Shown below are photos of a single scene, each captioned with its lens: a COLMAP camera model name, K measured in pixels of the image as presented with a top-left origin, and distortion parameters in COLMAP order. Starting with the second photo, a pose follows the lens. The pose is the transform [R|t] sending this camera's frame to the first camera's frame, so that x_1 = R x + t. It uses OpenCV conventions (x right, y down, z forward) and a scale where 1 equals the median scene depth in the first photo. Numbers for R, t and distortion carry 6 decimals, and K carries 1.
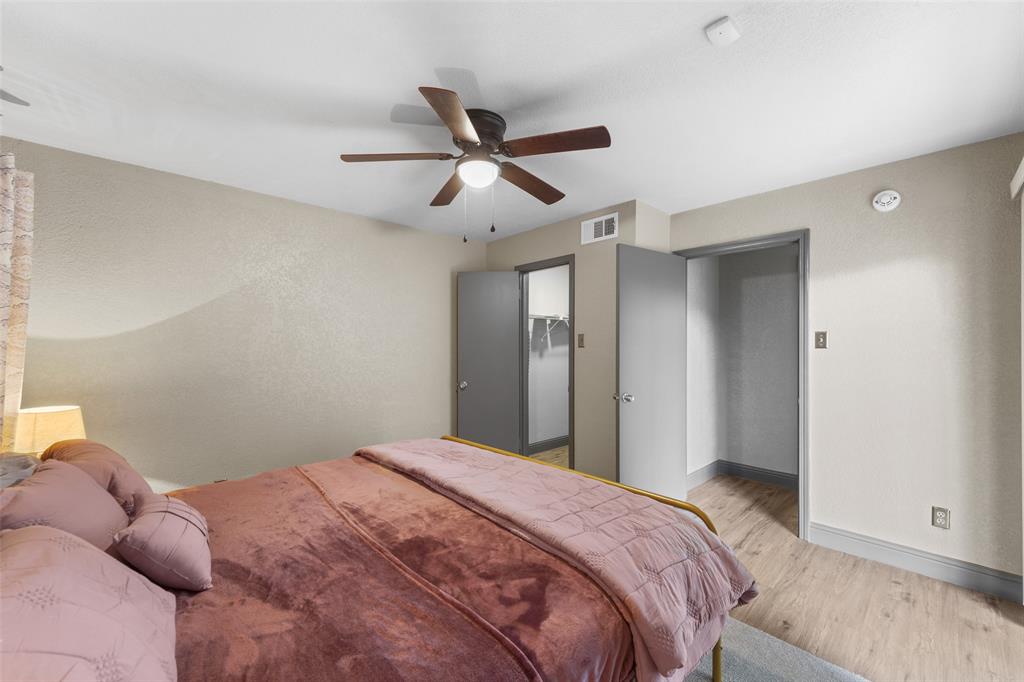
lens RADIAL K [[407.5, 0, 512.0], [0, 407.5, 341.0], [0, 0, 1]] dist [0.000141, 0.000032]
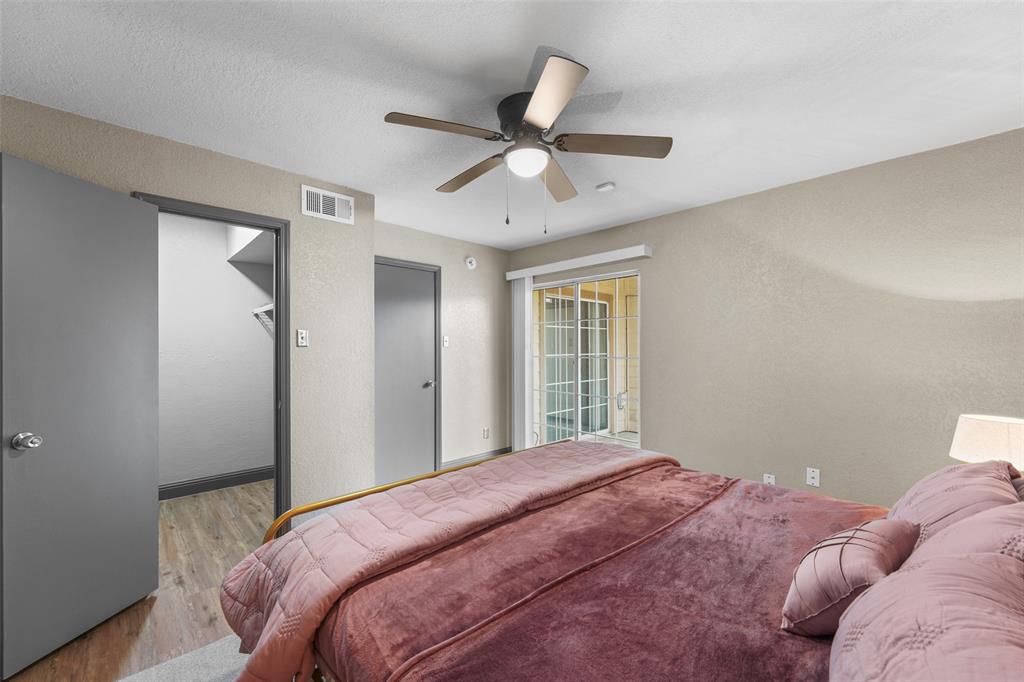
lens RADIAL K [[407.5, 0, 512.0], [0, 407.5, 341.0], [0, 0, 1]] dist [0.000141, 0.000032]
pose [[-0.007903, 0.016556, 0.999832, -0.866173], [-0.009469, 0.999817, -0.016631, 0.018993], [-0.999924, -0.009598, -0.007744, 0.876237]]
